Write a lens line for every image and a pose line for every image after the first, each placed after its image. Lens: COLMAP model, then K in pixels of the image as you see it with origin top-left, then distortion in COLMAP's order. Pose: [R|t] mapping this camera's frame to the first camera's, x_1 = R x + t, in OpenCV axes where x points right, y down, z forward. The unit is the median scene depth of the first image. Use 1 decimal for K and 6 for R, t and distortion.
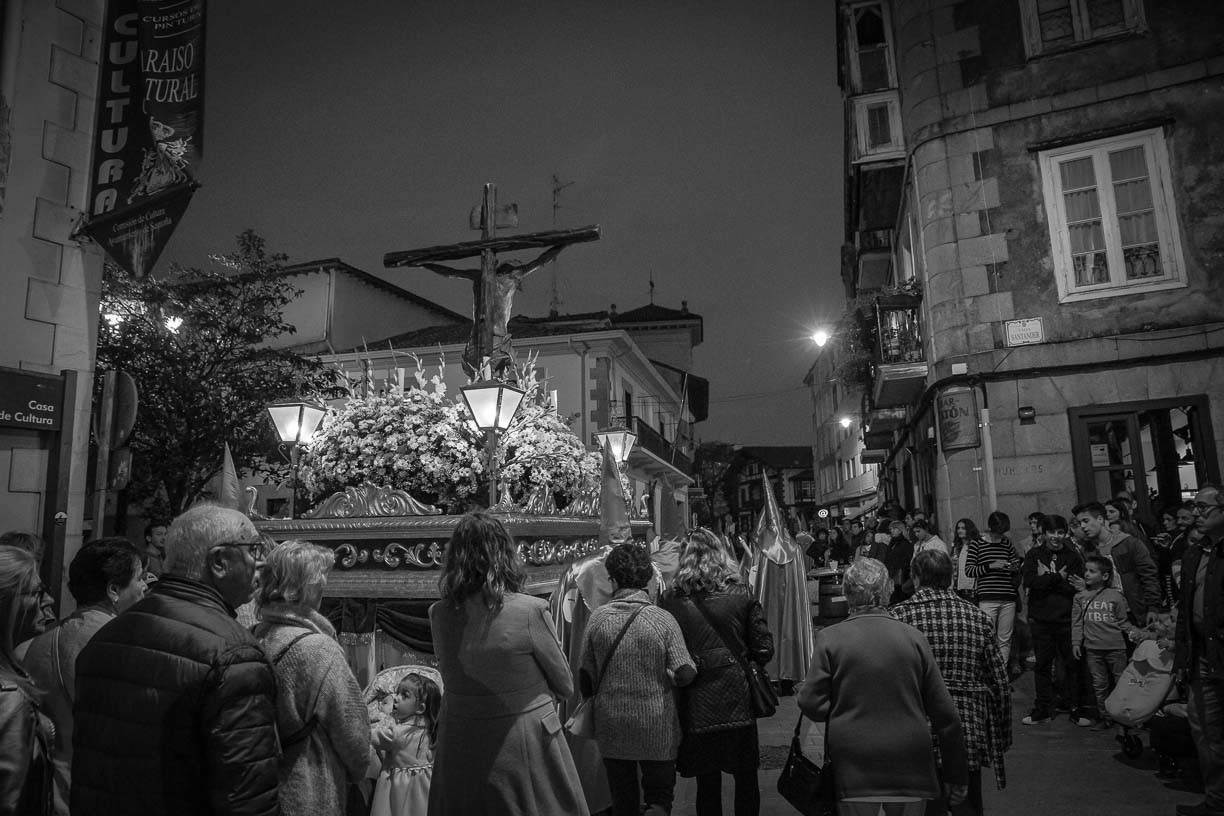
lens RADIAL K [[847.7, 0, 608.2], [0, 847.7, 395.7], [0, 0, 1]] dist [-0.089498, 0.098544]
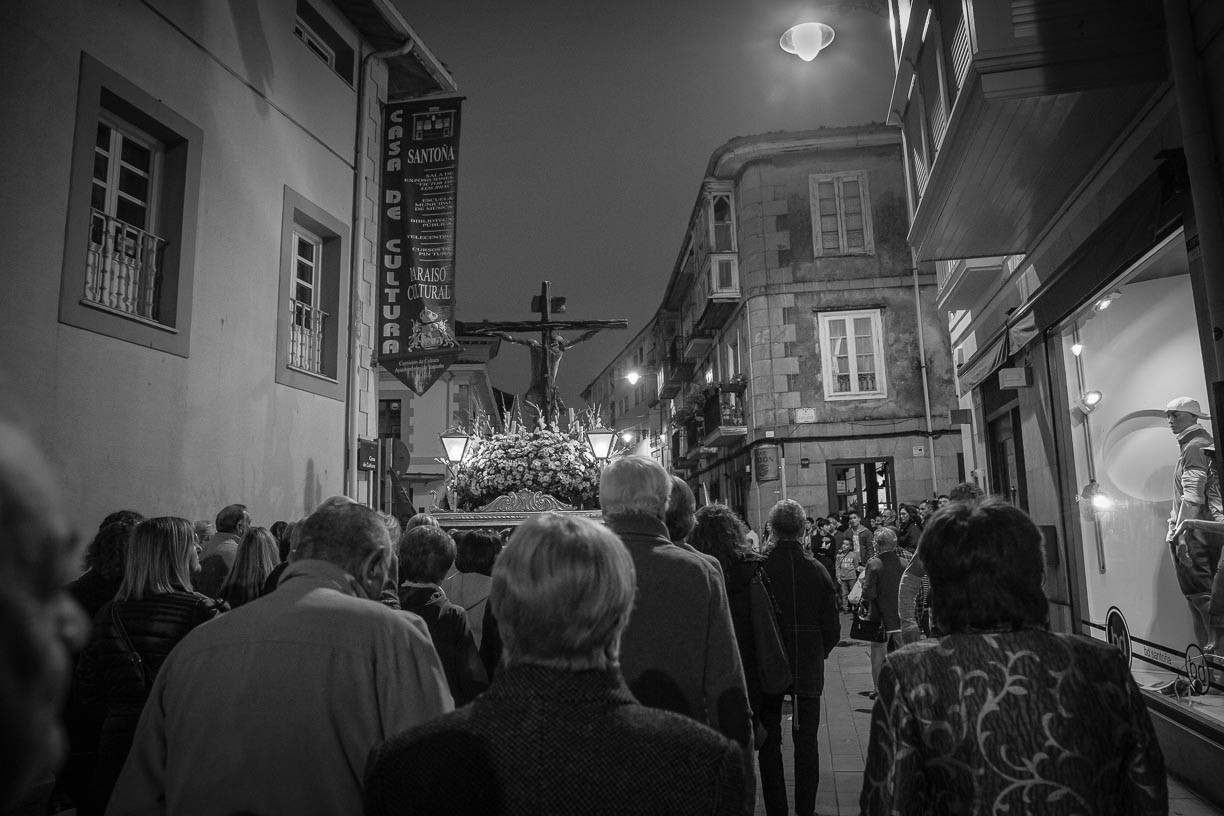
lens RADIAL K [[828.3, 0, 616.7], [0, 828.3, 402.7], [0, 0, 1]] dist [0.000115, 0.019537]
pose [[0.953965, 0.049509, 0.295804, -0.405464], [-0.051715, 0.998662, -0.000367, -0.082296], [-0.295427, -0.014948, 0.955248, -0.561227]]
